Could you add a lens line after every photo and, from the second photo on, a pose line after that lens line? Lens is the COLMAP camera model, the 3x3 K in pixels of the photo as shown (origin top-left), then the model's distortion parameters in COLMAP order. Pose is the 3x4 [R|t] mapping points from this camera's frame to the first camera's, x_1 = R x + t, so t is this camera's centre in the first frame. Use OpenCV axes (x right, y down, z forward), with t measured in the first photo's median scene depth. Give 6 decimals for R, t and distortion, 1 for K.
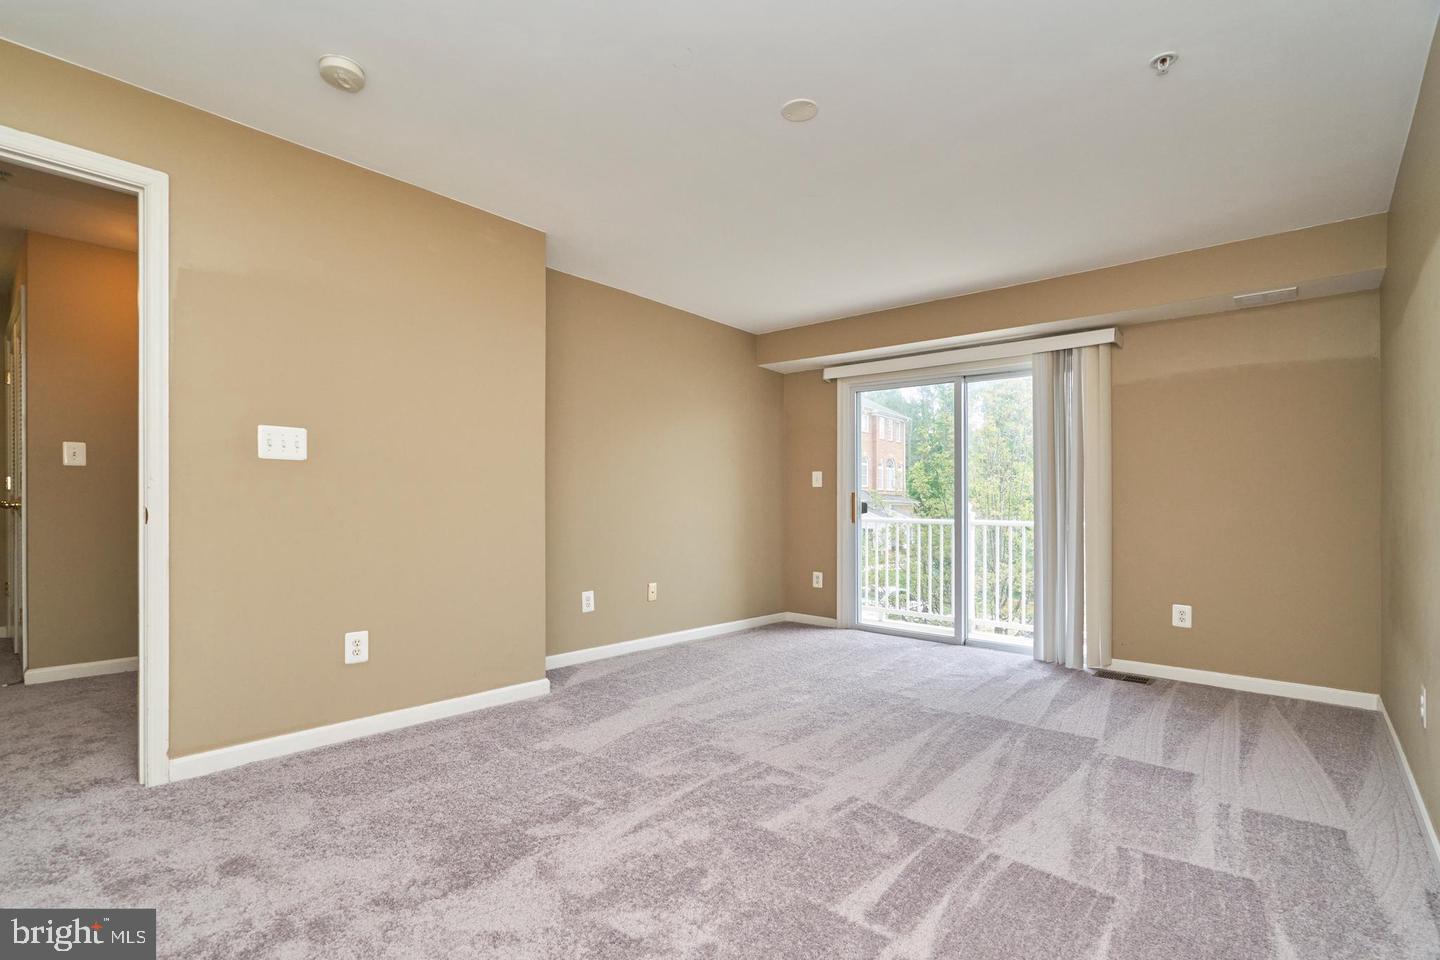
lens RADIAL K [[676.1, 0, 716.3], [0, 676.1, 510.6], [0, 0, 1]] dist [0.002059, 0.000381]
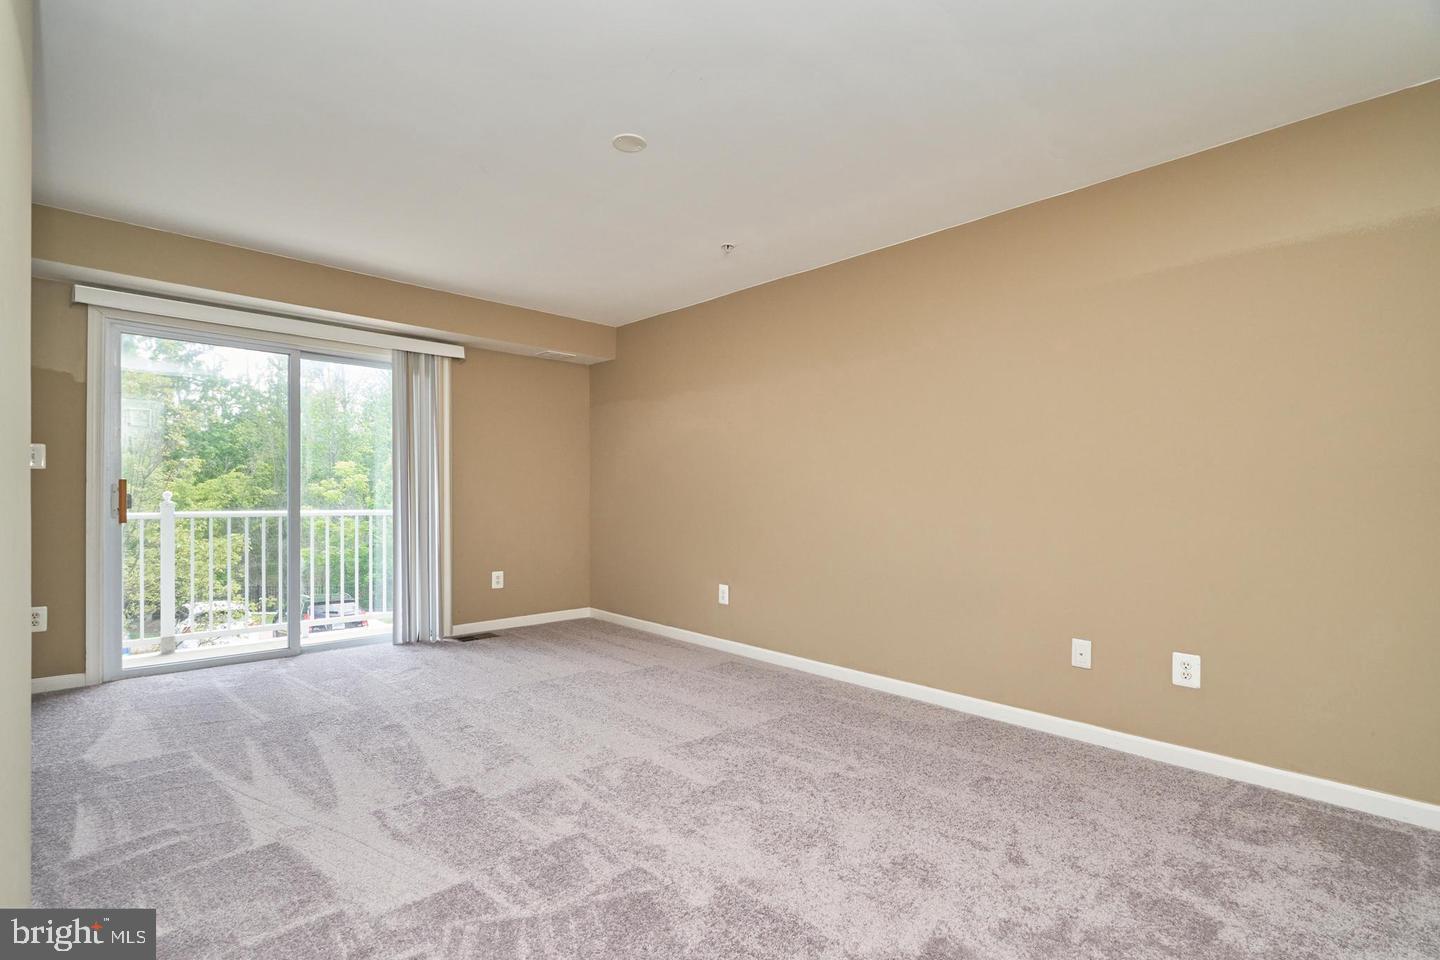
lens RADIAL K [[666.9, 0, 720.0], [0, 666.9, 480.0], [0, 0, 1]] dist [-0.000242, 0.000031]
pose [[0.093495, 0.010959, 0.995559, -0.508851], [0.000367, 0.999939, -0.011042, -0.020646], [-0.995620, 0.001397, 0.093485, 0.412900]]
